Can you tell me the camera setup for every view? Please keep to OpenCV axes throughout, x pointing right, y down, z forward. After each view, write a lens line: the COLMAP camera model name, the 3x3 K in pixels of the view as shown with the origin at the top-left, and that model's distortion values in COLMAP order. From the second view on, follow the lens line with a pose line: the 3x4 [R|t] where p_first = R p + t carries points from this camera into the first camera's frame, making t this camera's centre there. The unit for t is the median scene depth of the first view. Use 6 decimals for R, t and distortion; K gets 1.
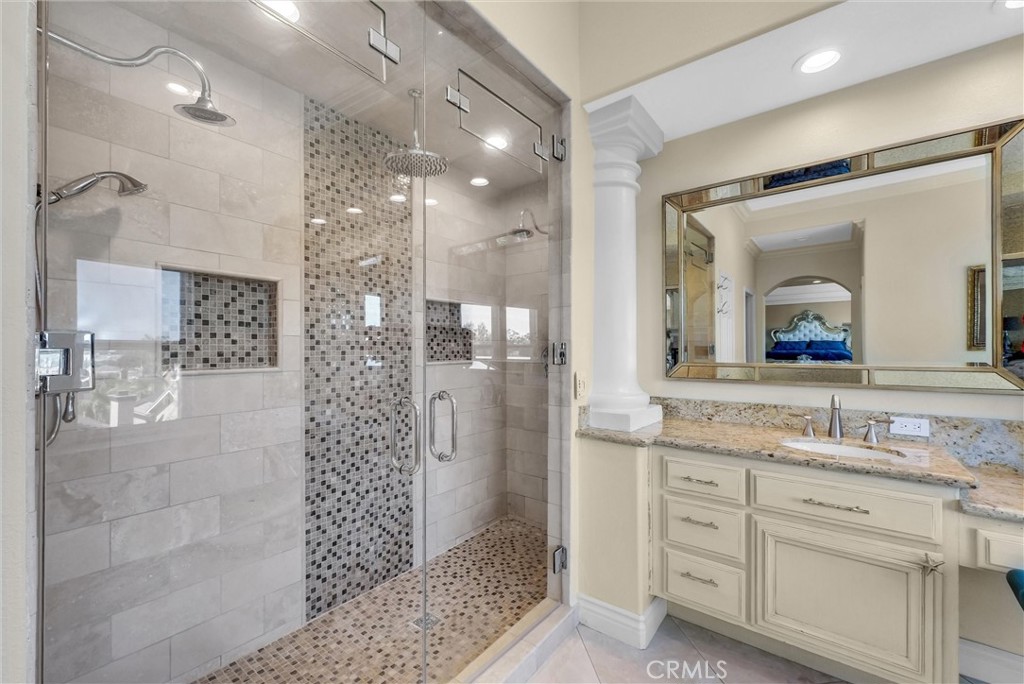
lens RADIAL K [[418.2, 0, 512.3], [0, 418.2, 348.6], [0, 0, 1]] dist [-0.000313, -0.000009]
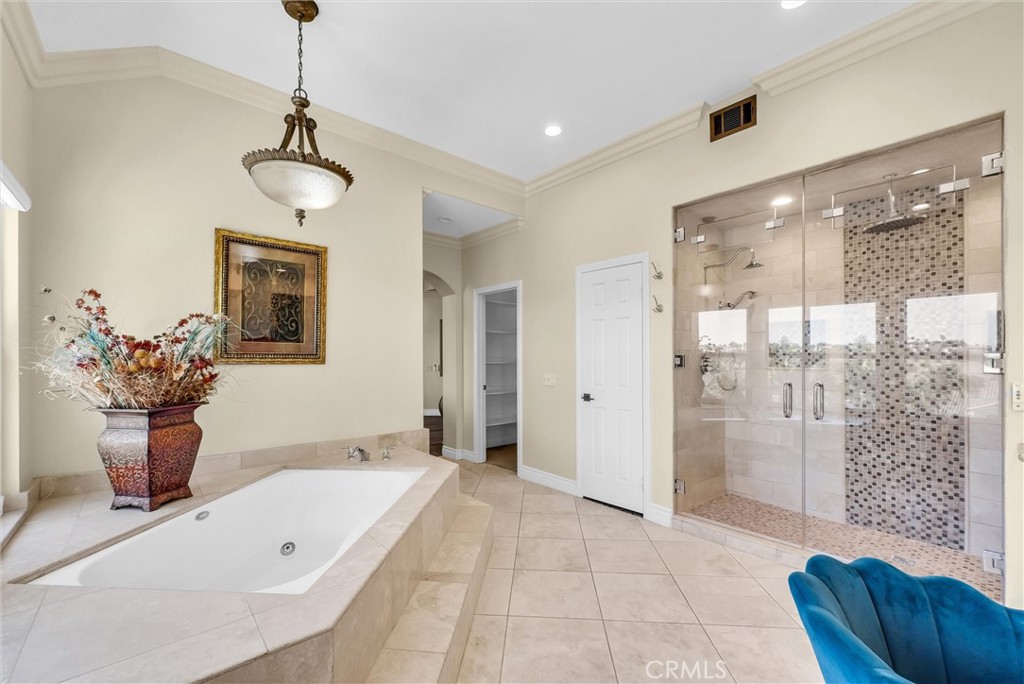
lens RADIAL K [[418.2, 0, 512.6], [0, 418.2, 349.9], [0, 0, 1]] dist [-0.000313, -0.000009]
pose [[-0.195588, -0.012926, -0.980601, 1.254690], [0.003249, 0.999899, -0.013828, -0.010787], [0.980681, -0.005891, -0.195526, 0.030179]]
